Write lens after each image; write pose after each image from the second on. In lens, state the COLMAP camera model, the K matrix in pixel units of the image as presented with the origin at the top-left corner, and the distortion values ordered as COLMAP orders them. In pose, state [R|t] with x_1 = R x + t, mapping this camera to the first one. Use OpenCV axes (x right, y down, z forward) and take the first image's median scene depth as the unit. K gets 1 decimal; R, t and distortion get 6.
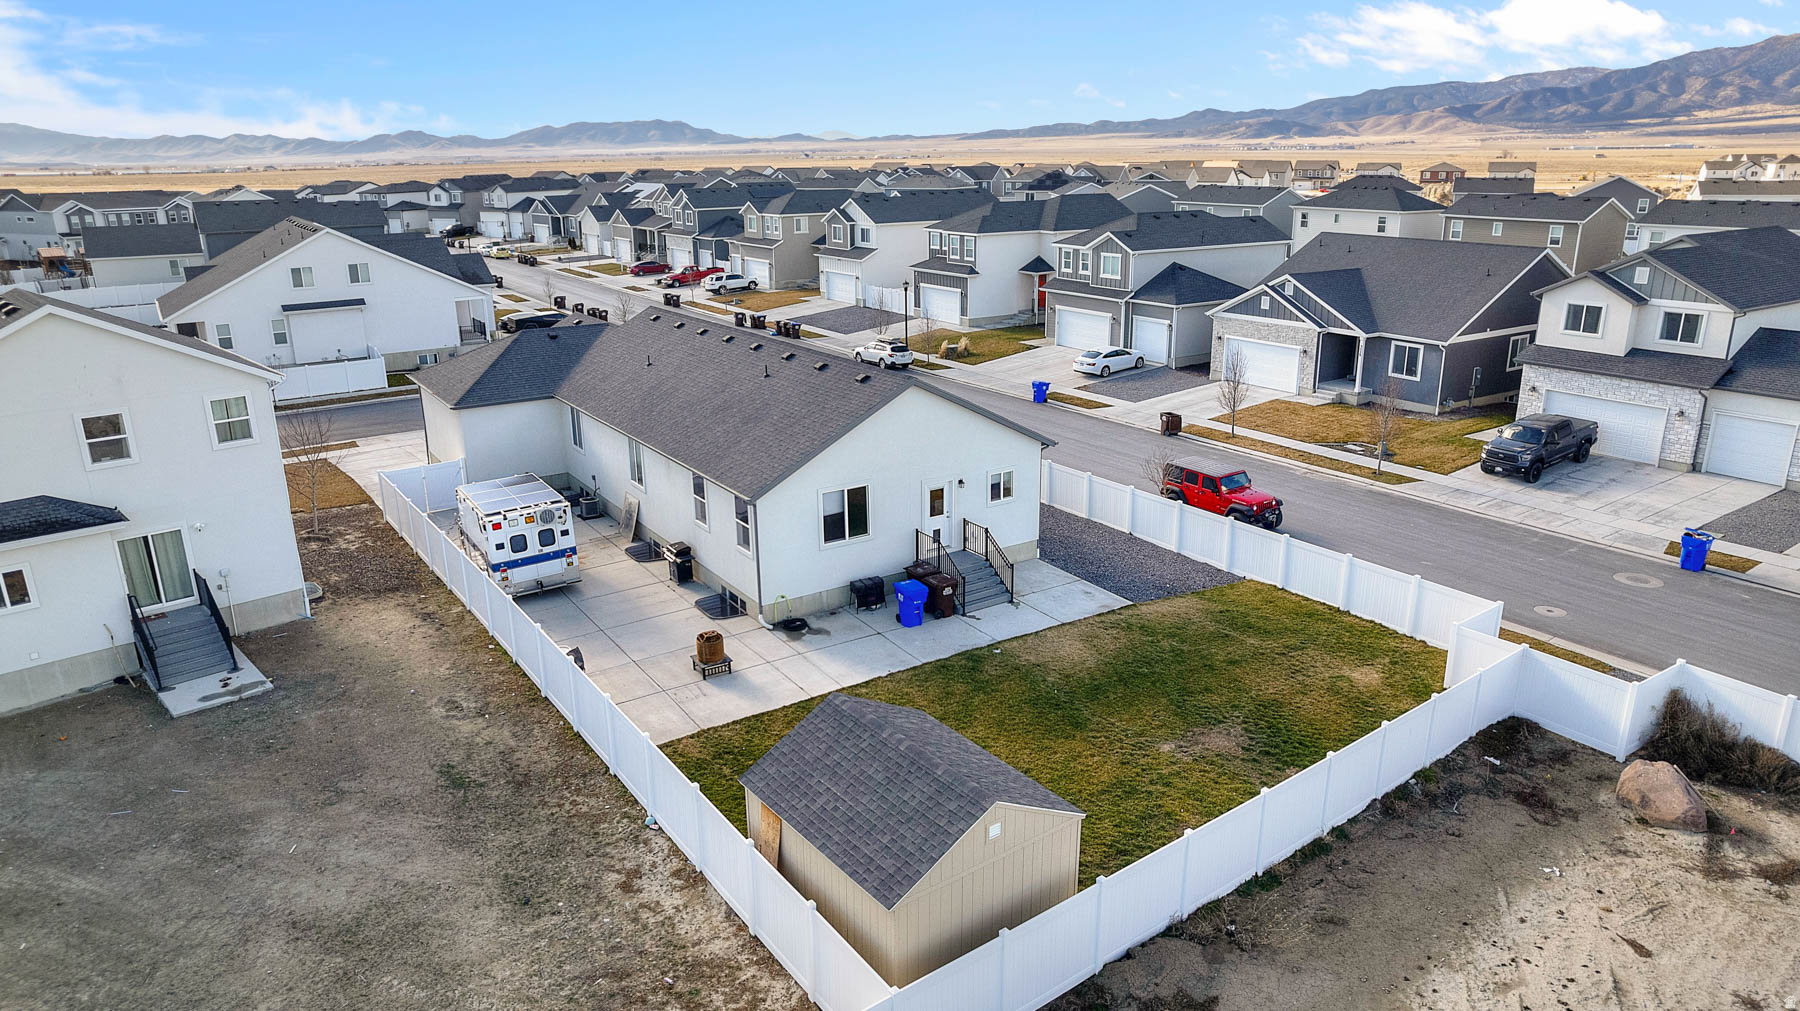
lens RADIAL K [[1158.5, 0, 903.4], [0, 1158.5, 513.4], [0, 0, 1]] dist [-0.074823, 0.066076]
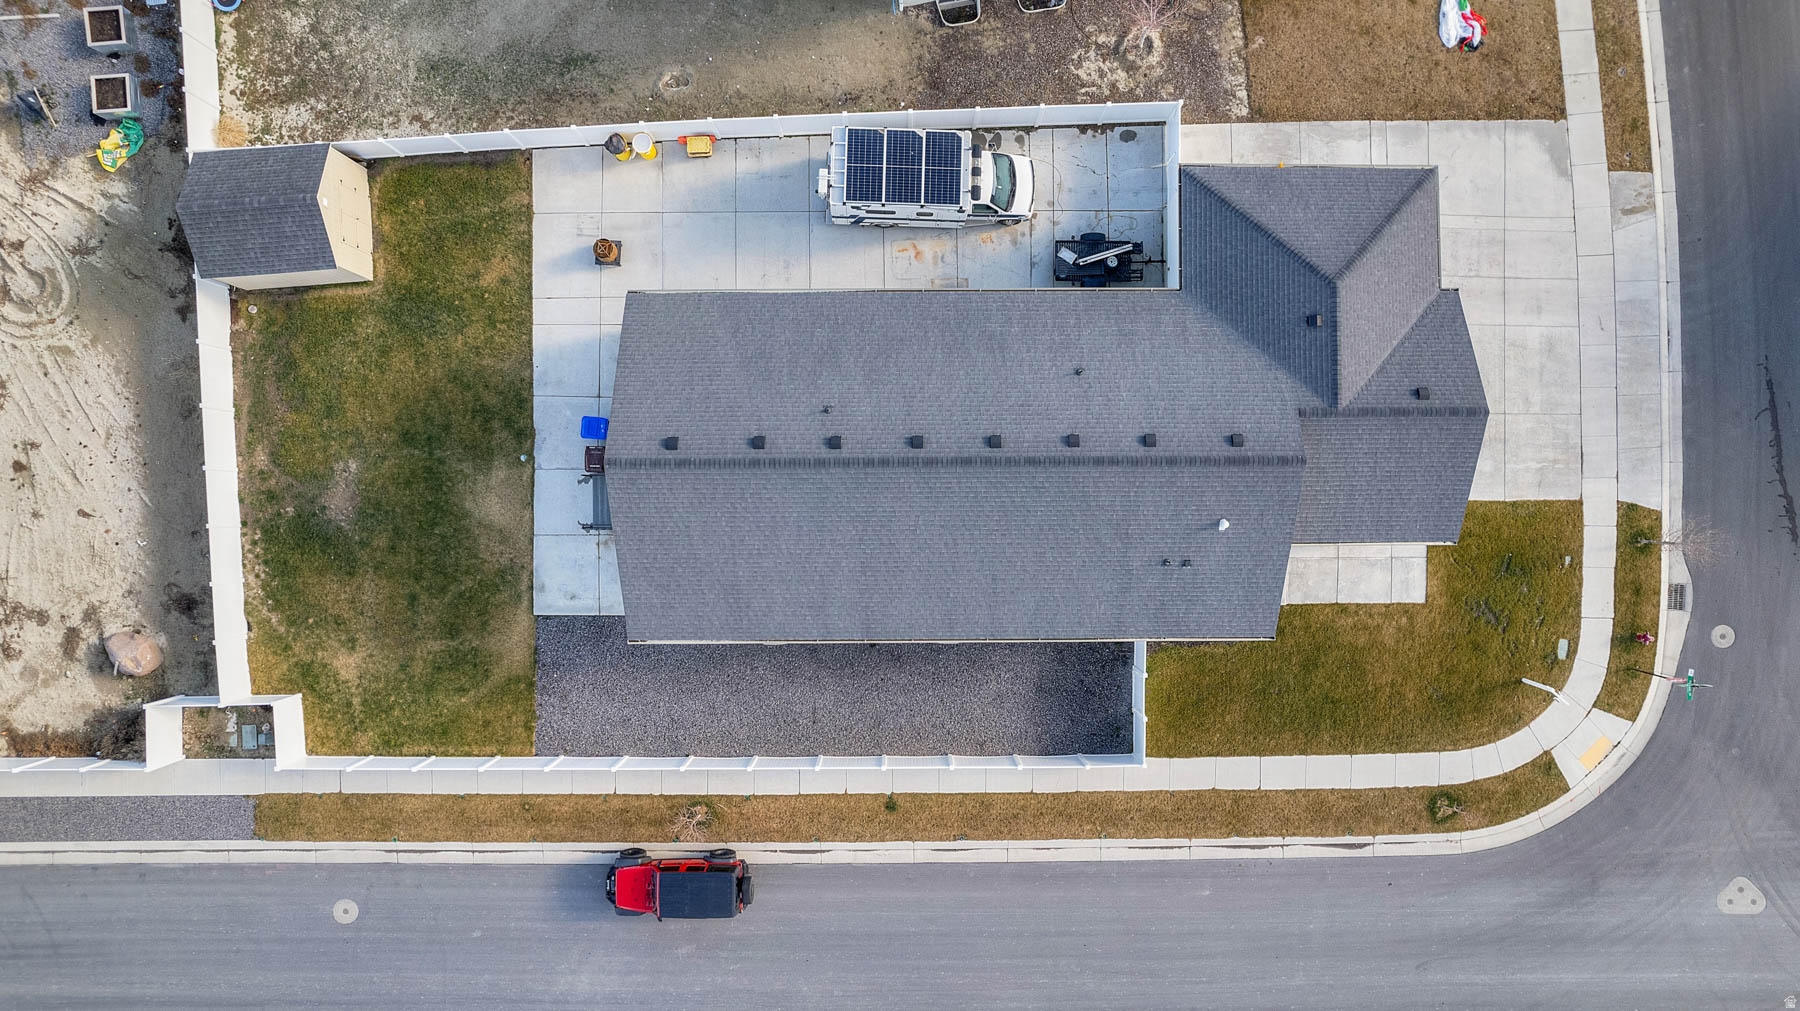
lens RADIAL K [[1158.5, 0, 903.4], [0, 1158.5, 513.4], [0, 0, 1]] dist [-0.074823, 0.066076]
pose [[-0.547207, 0.836812, 0.017602, -0.109673], [-0.247996, -0.182183, 0.951476, -1.101374], [0.799414, 0.516289, 0.307218, 0.892949]]
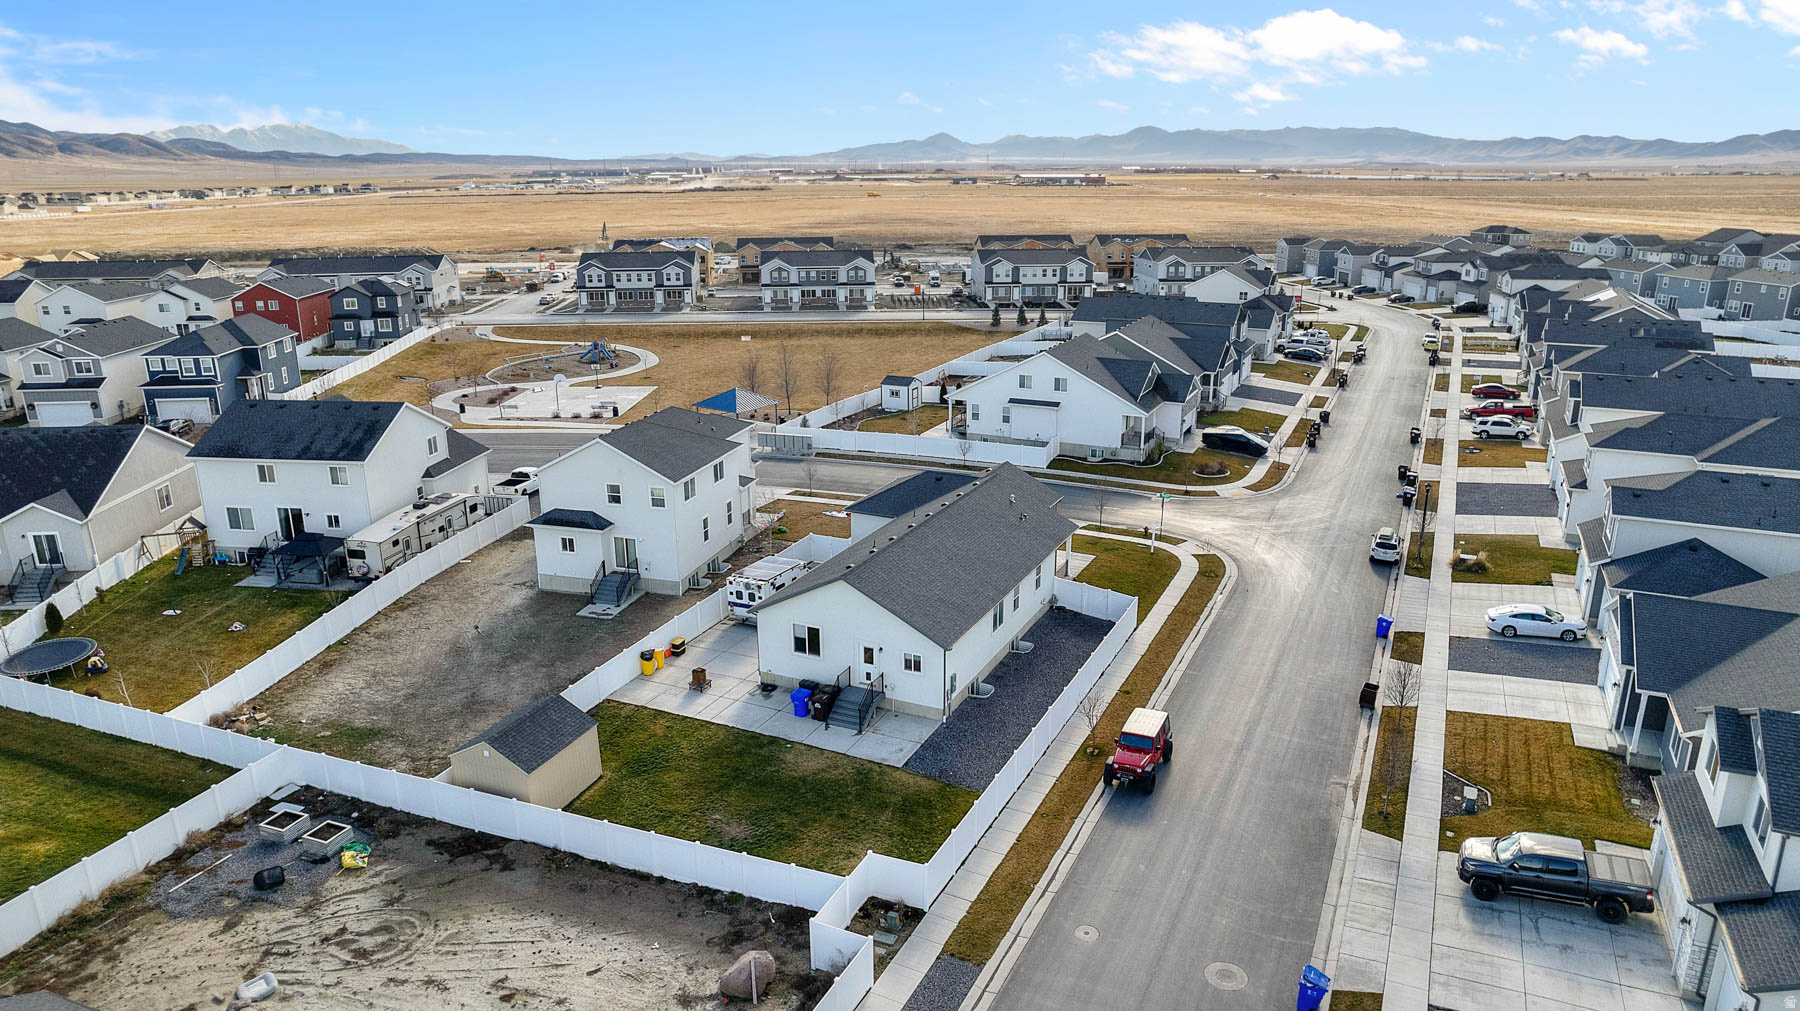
lens RADIAL K [[1158.5, 0, 903.4], [0, 1158.5, 513.4], [0, 0, 1]] dist [-0.074823, 0.066076]
pose [[0.517261, 0.259051, -0.815680, 1.318760], [-0.259553, 0.955685, 0.138920, -0.436098], [0.815520, 0.139854, 0.561576, 0.136698]]
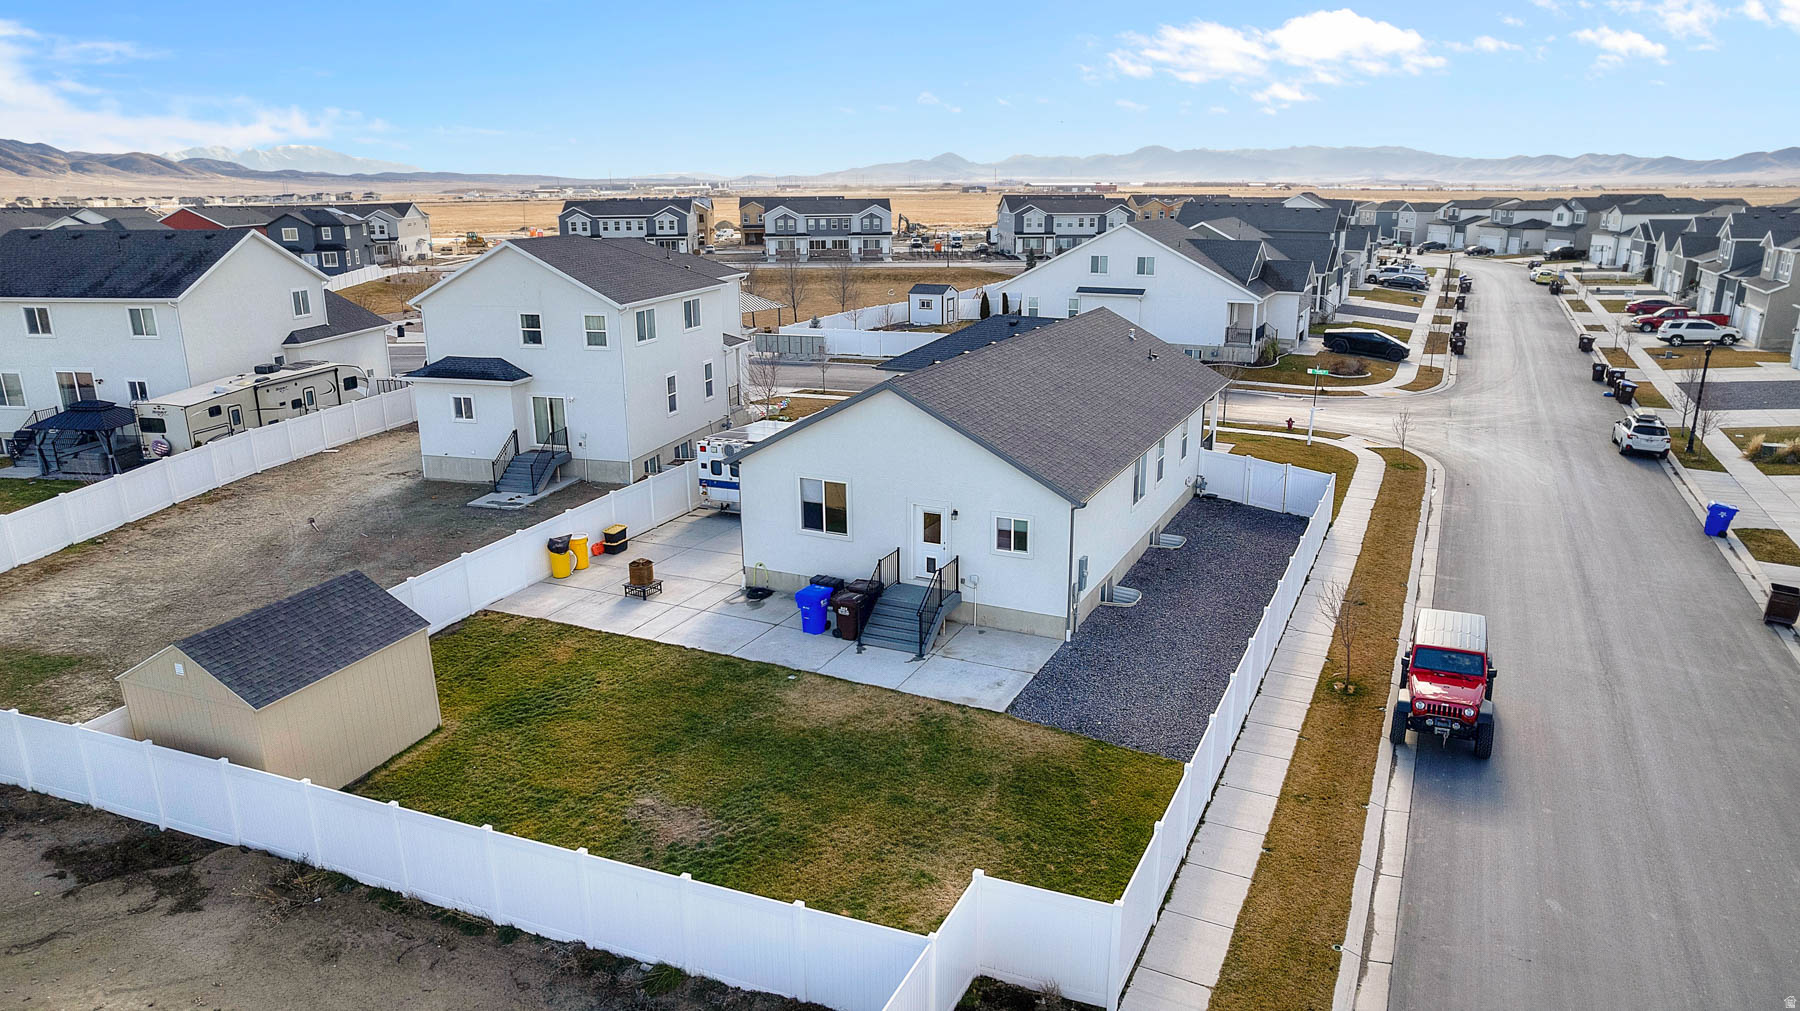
lens RADIAL K [[1158.5, 0, 903.4], [0, 1158.5, 513.4], [0, 0, 1]] dist [-0.074823, 0.066076]
pose [[0.512476, 0.246348, -0.822607, 0.775396], [-0.259372, 0.957628, 0.125197, -0.130682], [0.818593, 0.149200, 0.554657, 0.497281]]
